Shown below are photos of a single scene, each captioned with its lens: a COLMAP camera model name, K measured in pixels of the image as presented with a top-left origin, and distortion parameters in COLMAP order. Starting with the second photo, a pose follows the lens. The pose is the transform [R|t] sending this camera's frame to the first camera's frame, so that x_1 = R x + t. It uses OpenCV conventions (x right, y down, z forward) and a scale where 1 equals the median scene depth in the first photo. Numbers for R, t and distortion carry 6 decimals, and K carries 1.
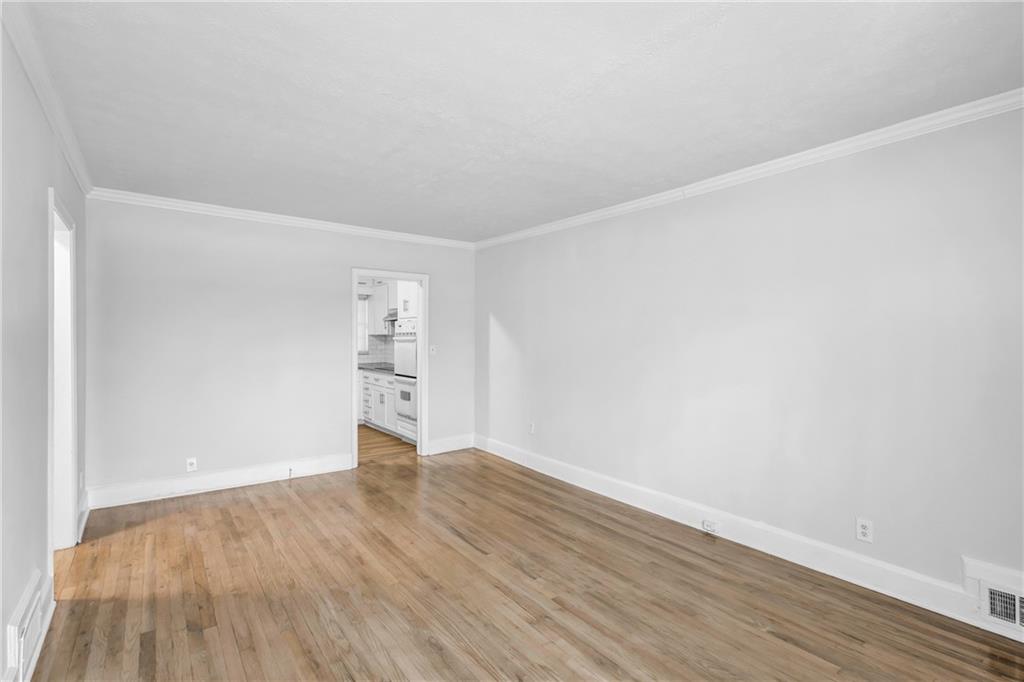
lens RADIAL K [[477.9, 0, 512.1], [0, 477.9, 338.5], [0, 0, 1]] dist [0.004643, 0.000118]
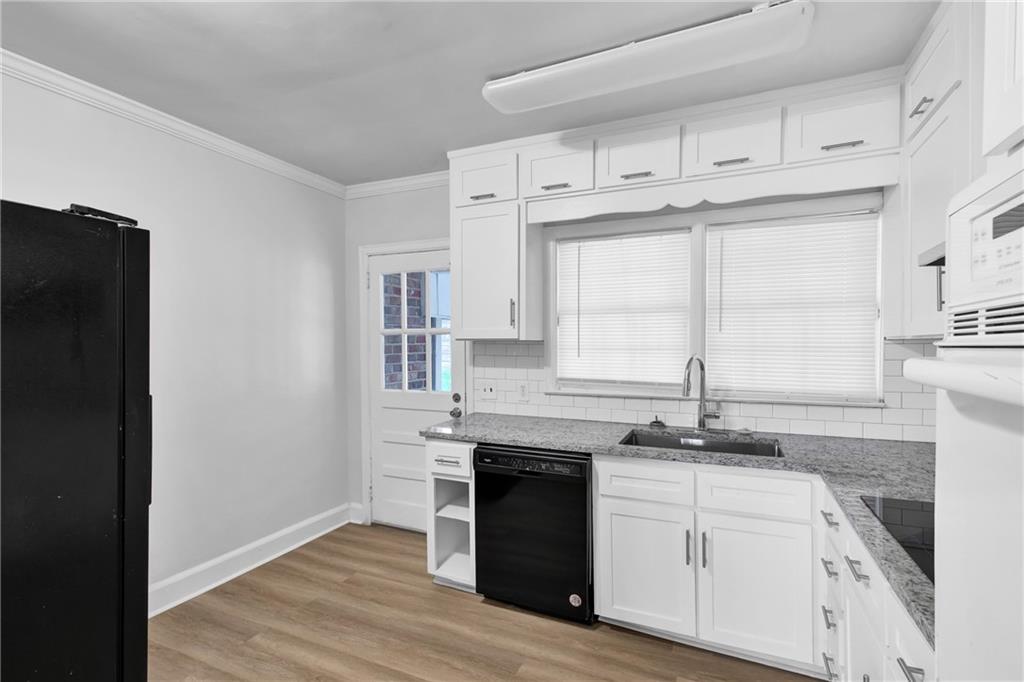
lens RADIAL K [[477.9, 0, 513.7], [0, 477.9, 345.5], [0, 0, 1]] dist [0.004643, 0.000118]
pose [[0.474681, 0.006576, -0.880133, -0.167755], [-0.003918, 0.999978, 0.005358, -0.004273], [0.880149, 0.000905, 0.474697, 0.723306]]
